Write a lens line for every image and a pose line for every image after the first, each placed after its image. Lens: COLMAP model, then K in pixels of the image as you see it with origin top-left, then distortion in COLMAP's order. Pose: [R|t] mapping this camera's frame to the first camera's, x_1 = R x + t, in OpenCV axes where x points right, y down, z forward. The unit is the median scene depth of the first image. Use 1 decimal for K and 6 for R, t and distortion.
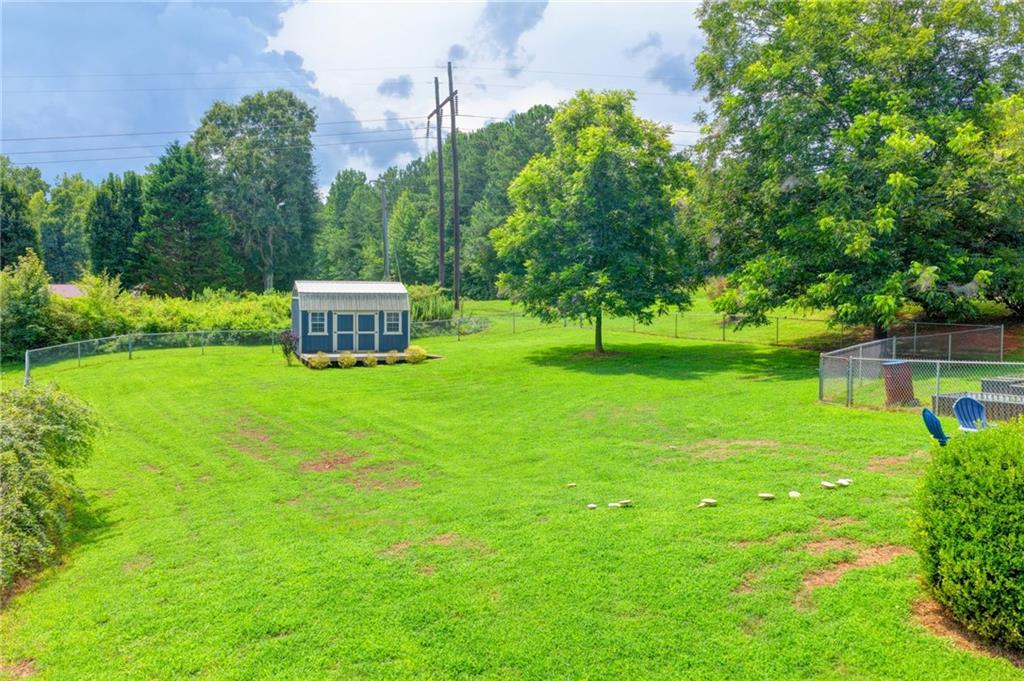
lens RADIAL K [[851.2, 0, 515.9], [0, 851.2, 340.1], [0, 0, 1]] dist [-0.013043, 0.031622]
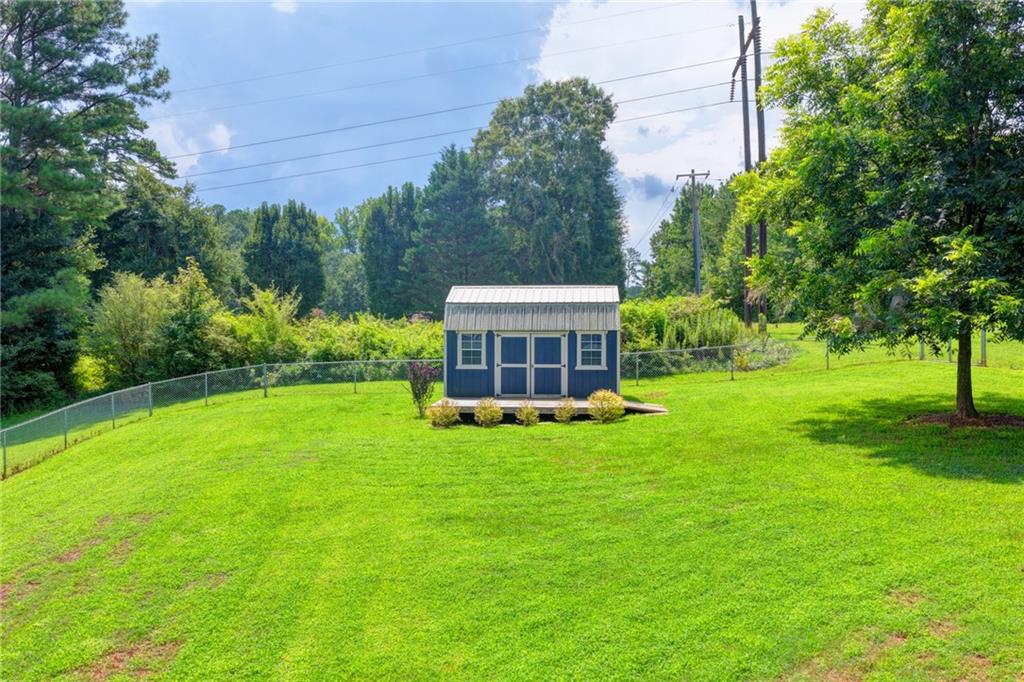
lens RADIAL K [[851.2, 0, 511.2], [0, 851.2, 342.0], [0, 0, 1]] dist [-0.013043, 0.031622]
pose [[0.903343, 0.001989, -0.428914, 0.057914], [-0.015808, 0.999464, -0.028659, -0.007151], [0.428627, 0.032669, 0.902891, 0.374215]]
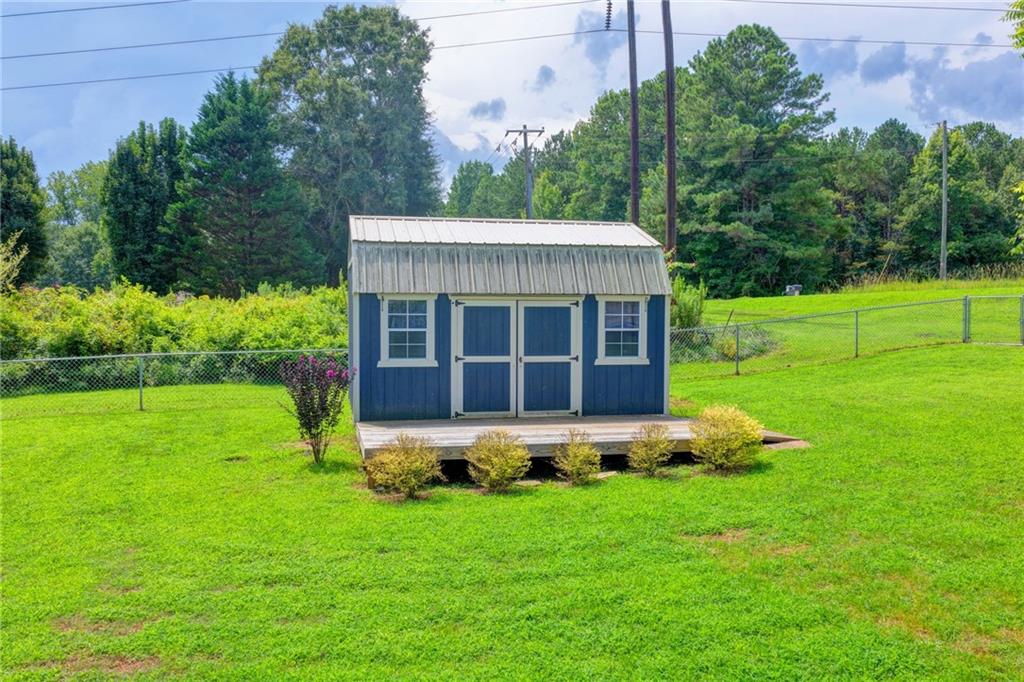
lens RADIAL K [[851.2, 0, 510.4], [0, 851.2, 341.3], [0, 0, 1]] dist [-0.013043, 0.031622]
pose [[0.989289, -0.000588, -0.145968, -0.122803], [-0.002031, 0.999840, -0.017790, -0.008588], [0.145955, 0.017896, 0.989129, 0.576770]]
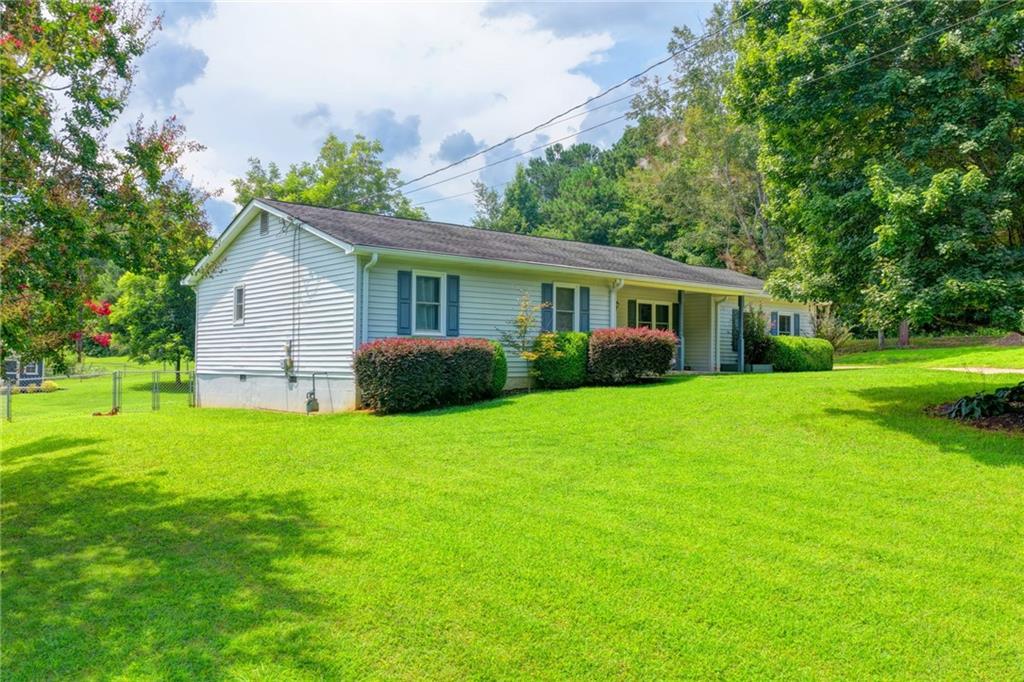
lens RADIAL K [[851.2, 0, 513.5], [0, 851.2, 340.3], [0, 0, 1]] dist [-0.013043, 0.031622]
pose [[0.918648, 0.016104, 0.394748, 0.034936], [0.015521, 0.996926, -0.076791, 0.052866], [-0.394772, 0.076671, 0.915575, -0.591379]]
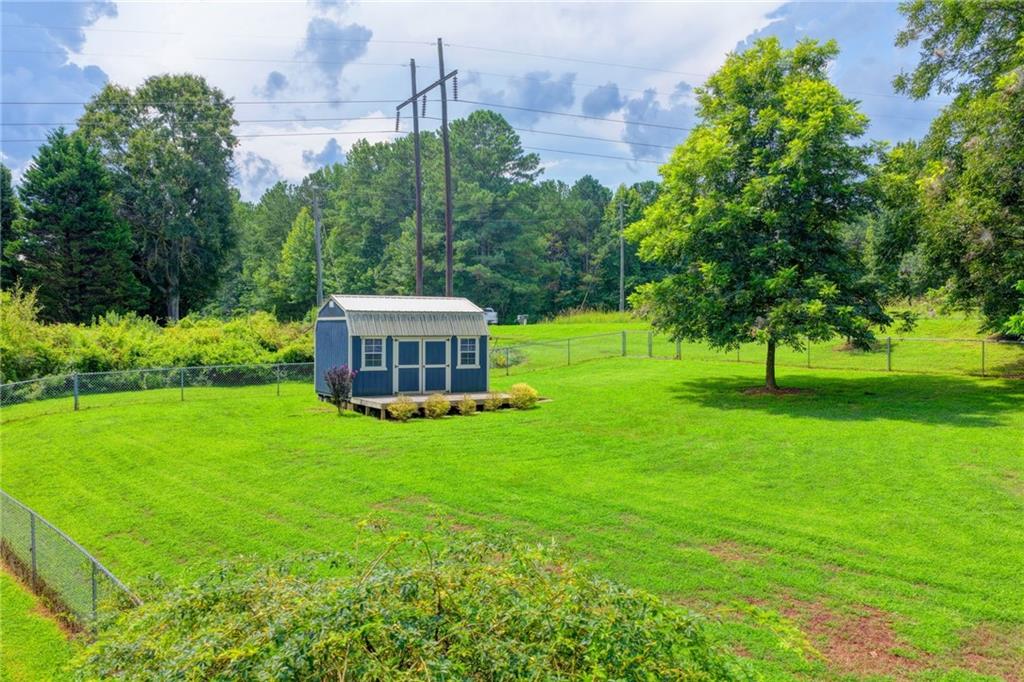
lens RADIAL K [[851.2, 0, 517.6], [0, 851.2, 340.0], [0, 0, 1]] dist [-0.013043, 0.031622]
pose [[0.982234, -0.007158, 0.187522, -0.212152], [0.013957, 0.999291, -0.034966, -0.004189], [-0.187139, 0.036962, 0.981638, 0.240605]]
